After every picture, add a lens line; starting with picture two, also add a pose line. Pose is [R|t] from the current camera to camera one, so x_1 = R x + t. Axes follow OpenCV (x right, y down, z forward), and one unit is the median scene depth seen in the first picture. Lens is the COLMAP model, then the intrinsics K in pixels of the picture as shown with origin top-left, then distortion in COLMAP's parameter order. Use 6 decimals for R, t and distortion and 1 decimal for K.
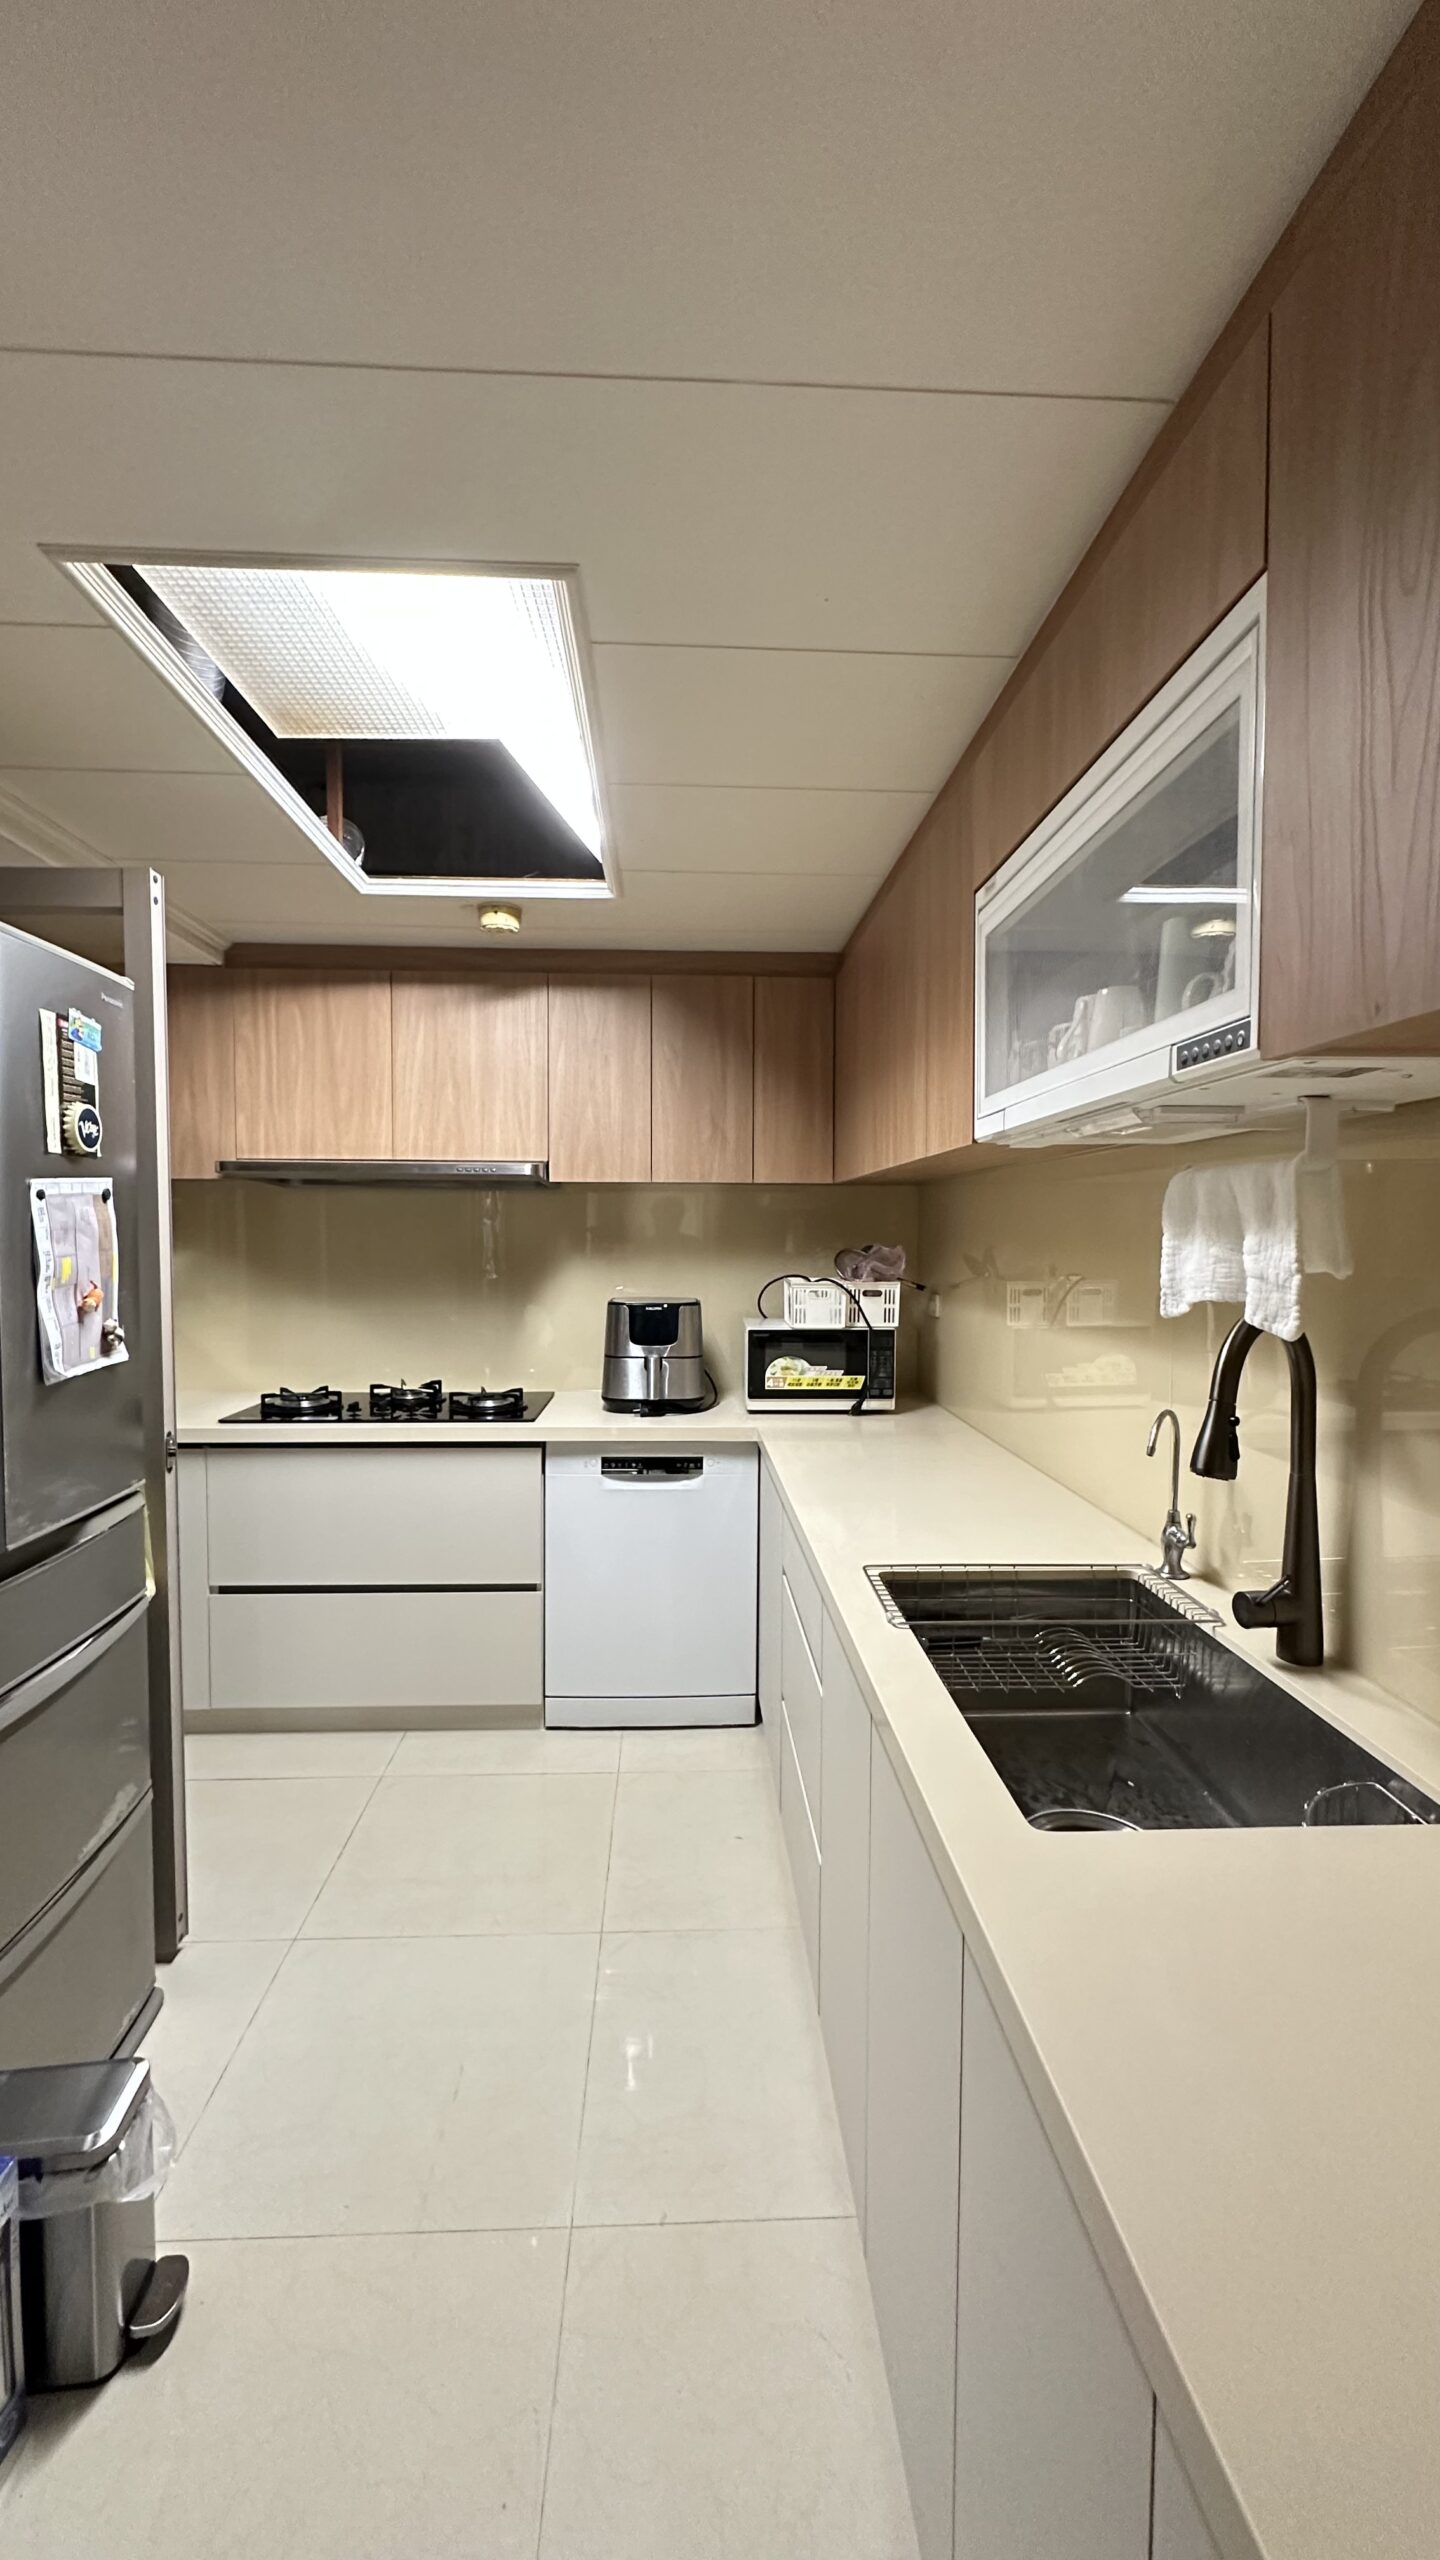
lens RADIAL K [[1018.8, 0, 716.1], [0, 1018.8, 1278.2], [0, 0, 1]] dist [-0.004183, 0.000630]
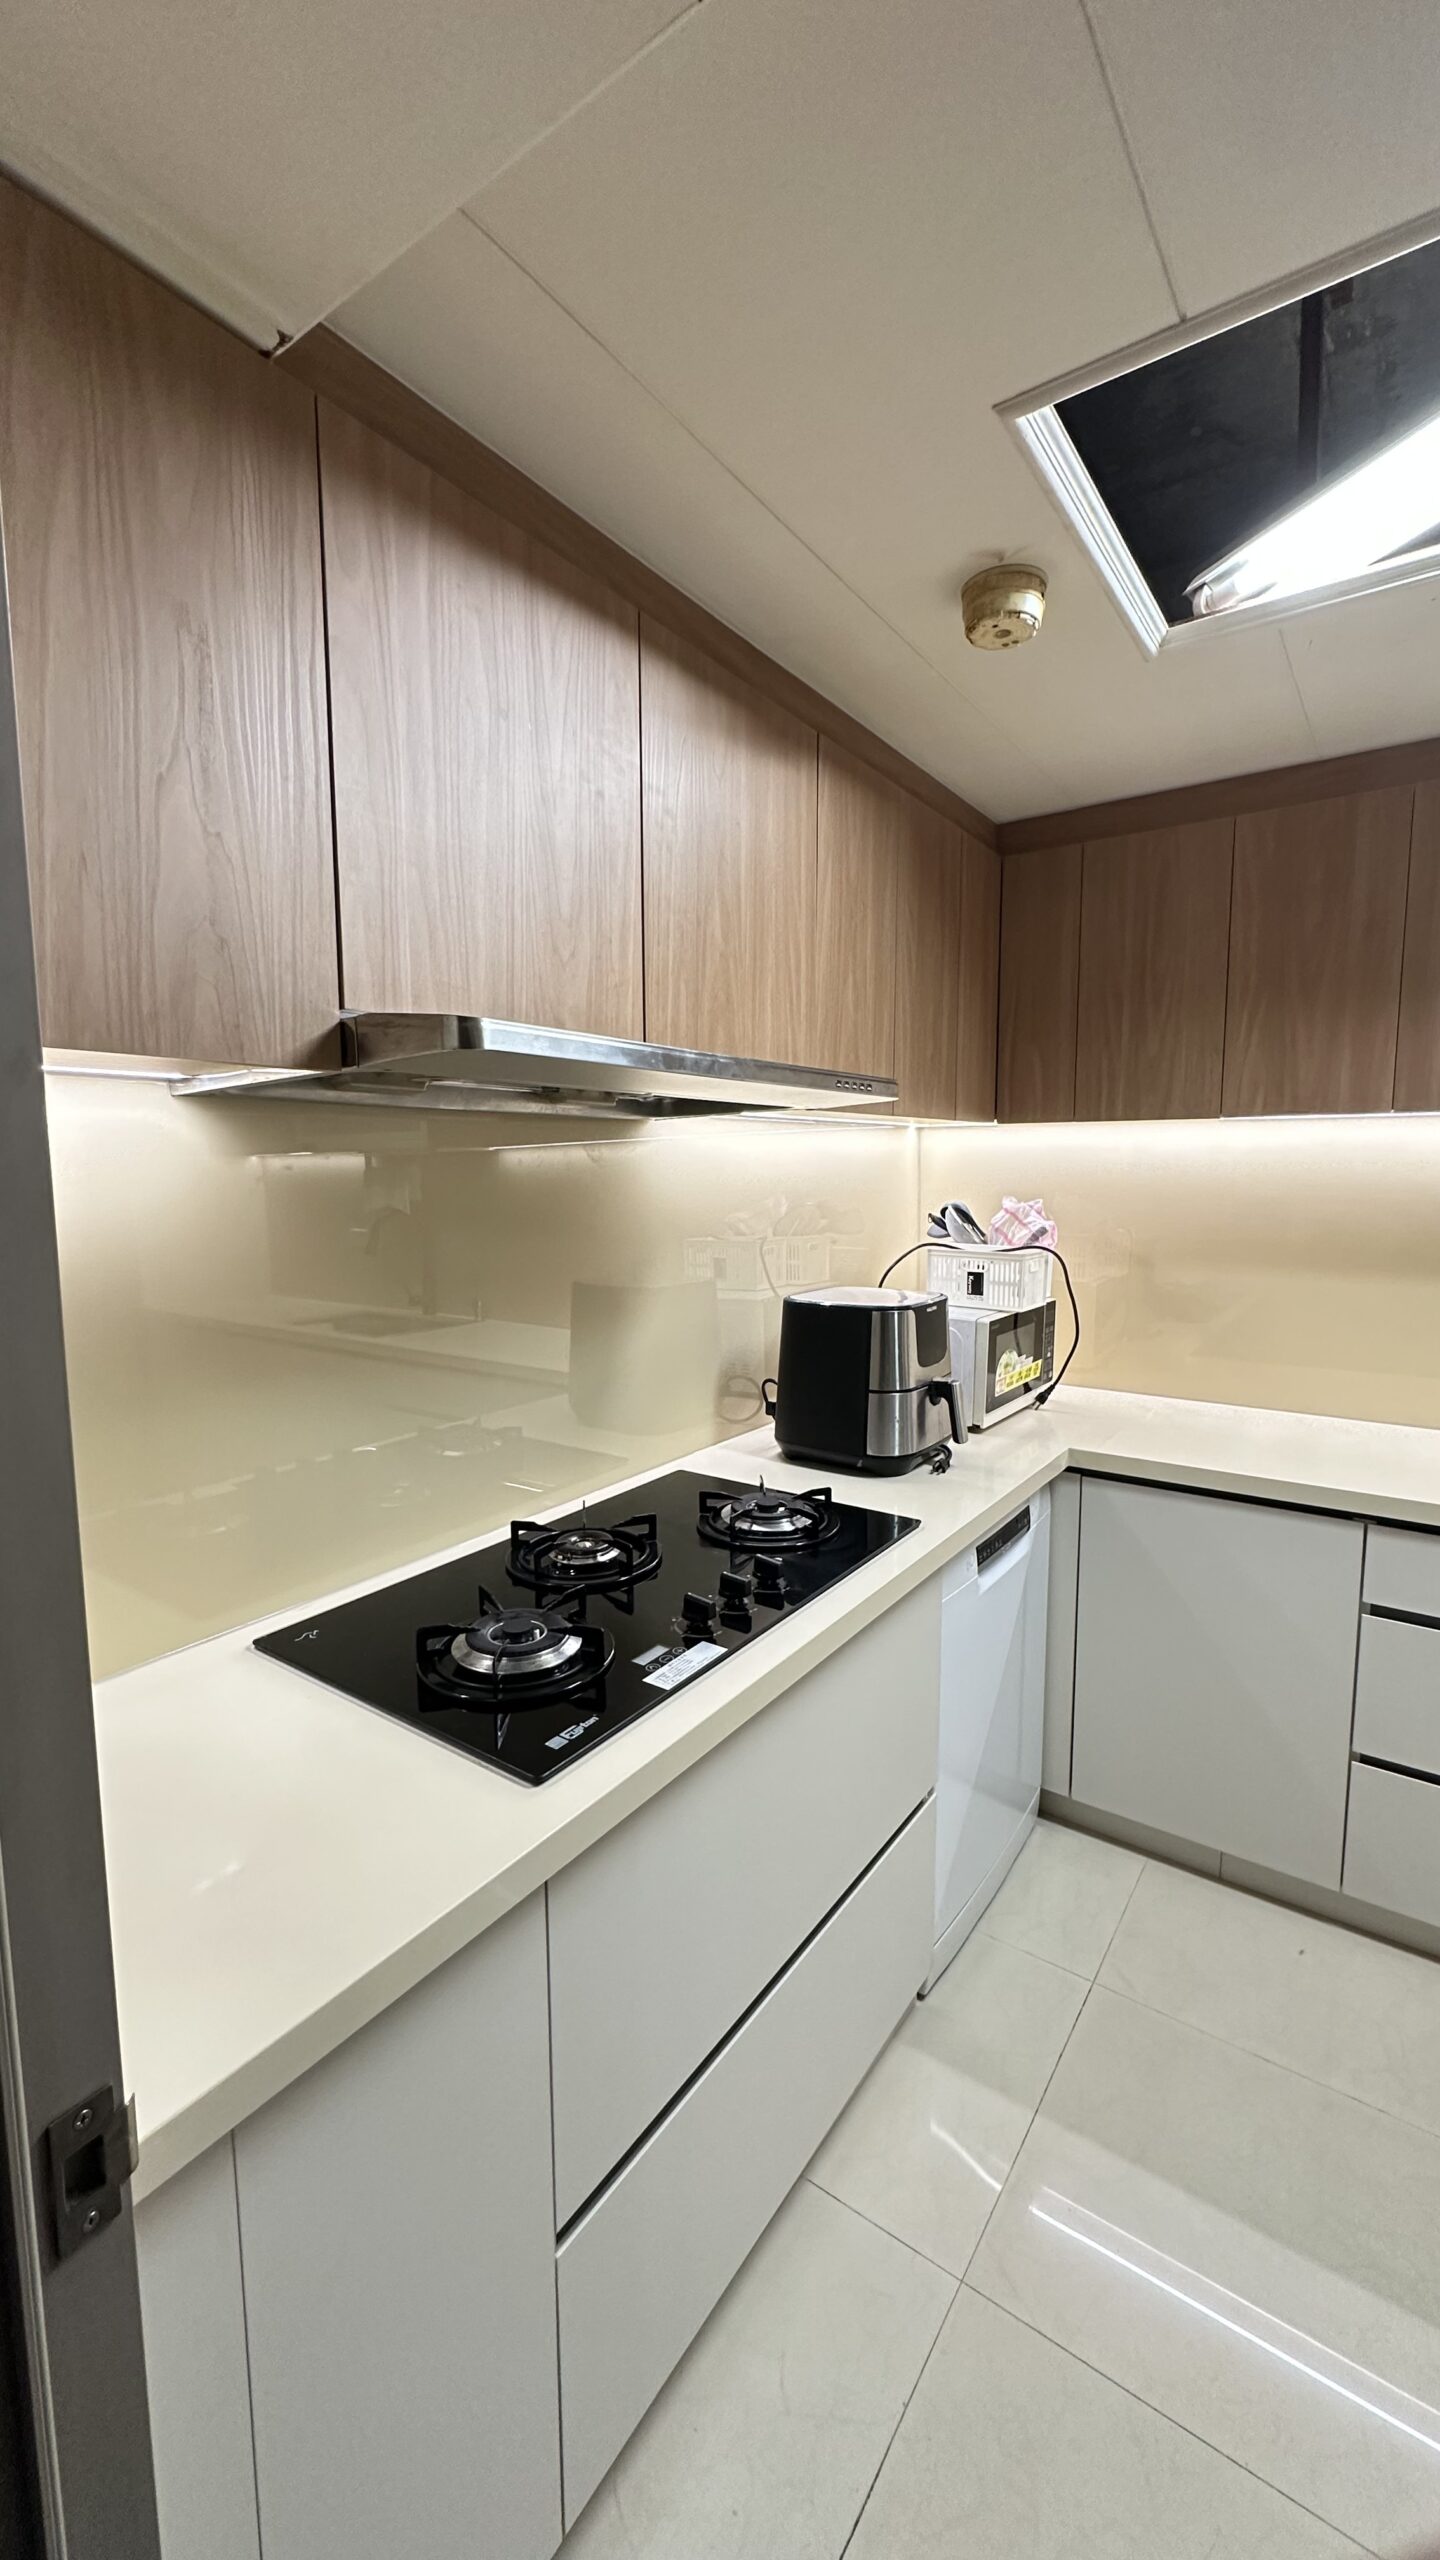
lens RADIAL K [[1018.8, 0, 721.9], [0, 1018.8, 1282.0], [0, 0, 1]] dist [-0.004183, 0.000630]
pose [[0.611266, -0.099914, 0.785093, -0.701712], [0.043624, 0.994745, 0.092630, -0.058473], [-0.790222, -0.022372, 0.612412, 0.736977]]
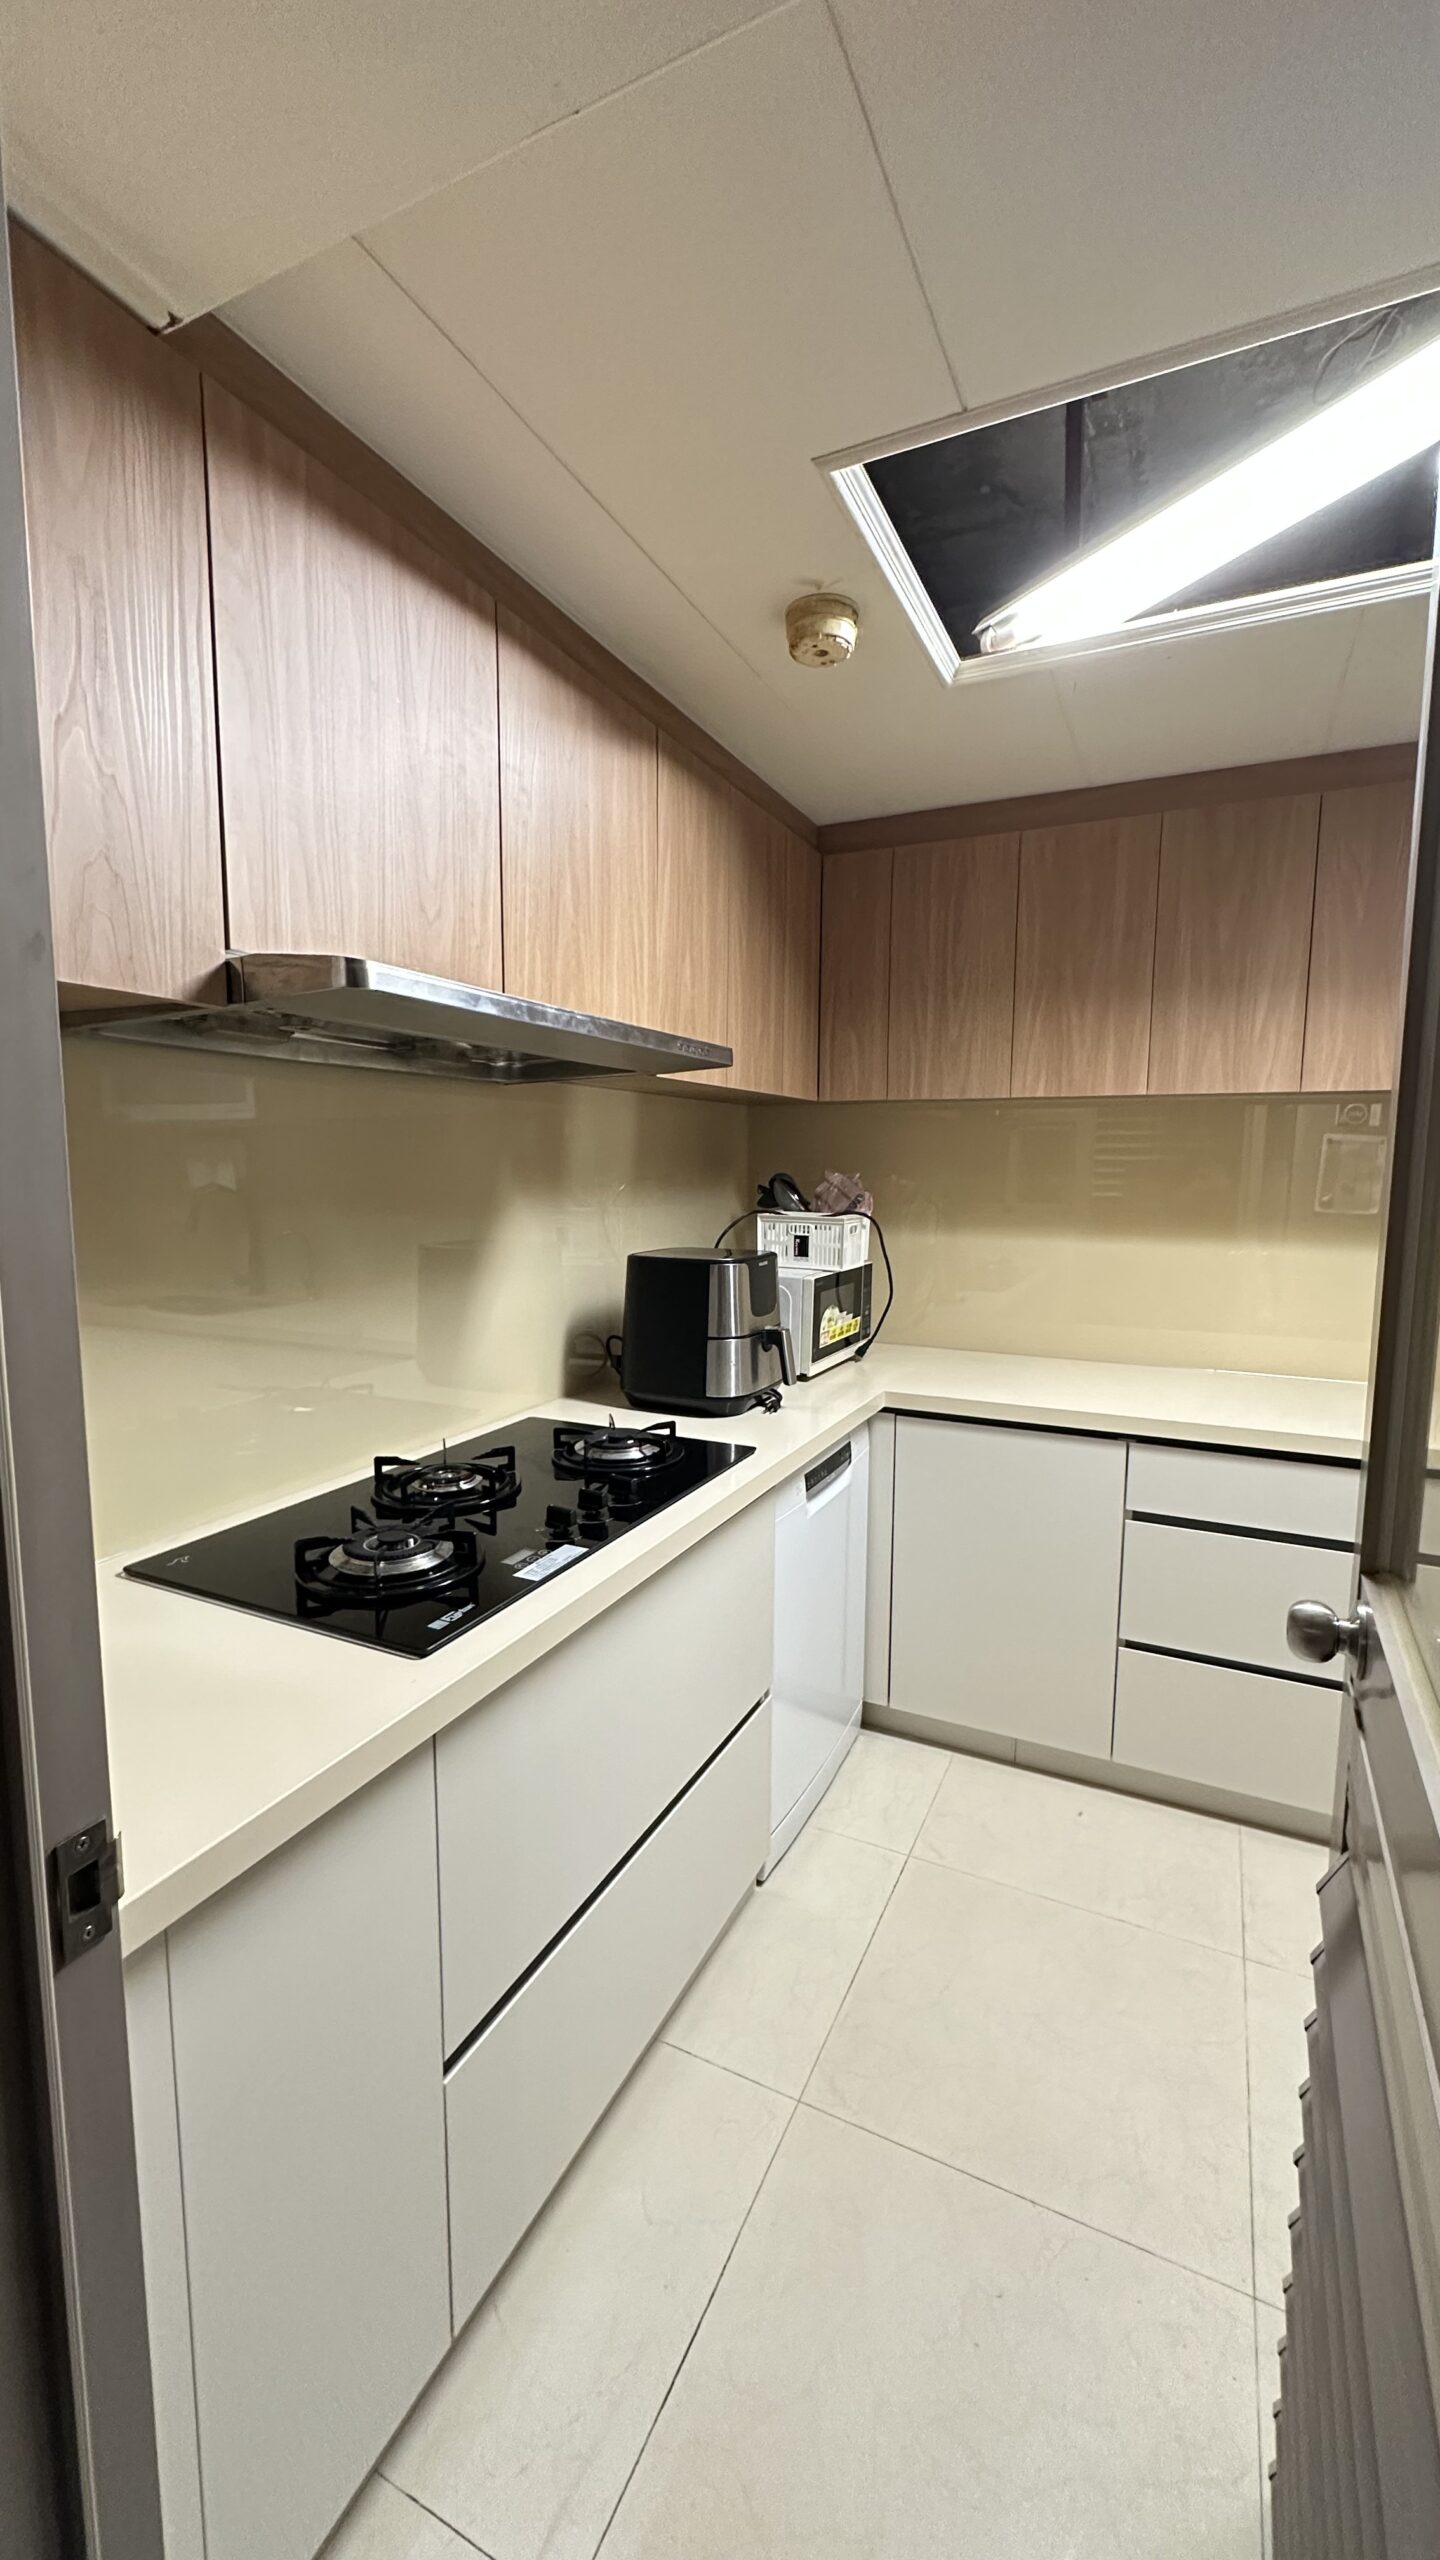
lens RADIAL K [[1018.8, 0, 723.3], [0, 1018.8, 1284.1], [0, 0, 1]] dist [-0.004183, 0.000630]
pose [[0.469729, -0.109279, 0.876021, -0.753961], [0.036029, 0.993855, 0.104659, -0.034909], [-0.882075, -0.017600, 0.470780, 0.716164]]
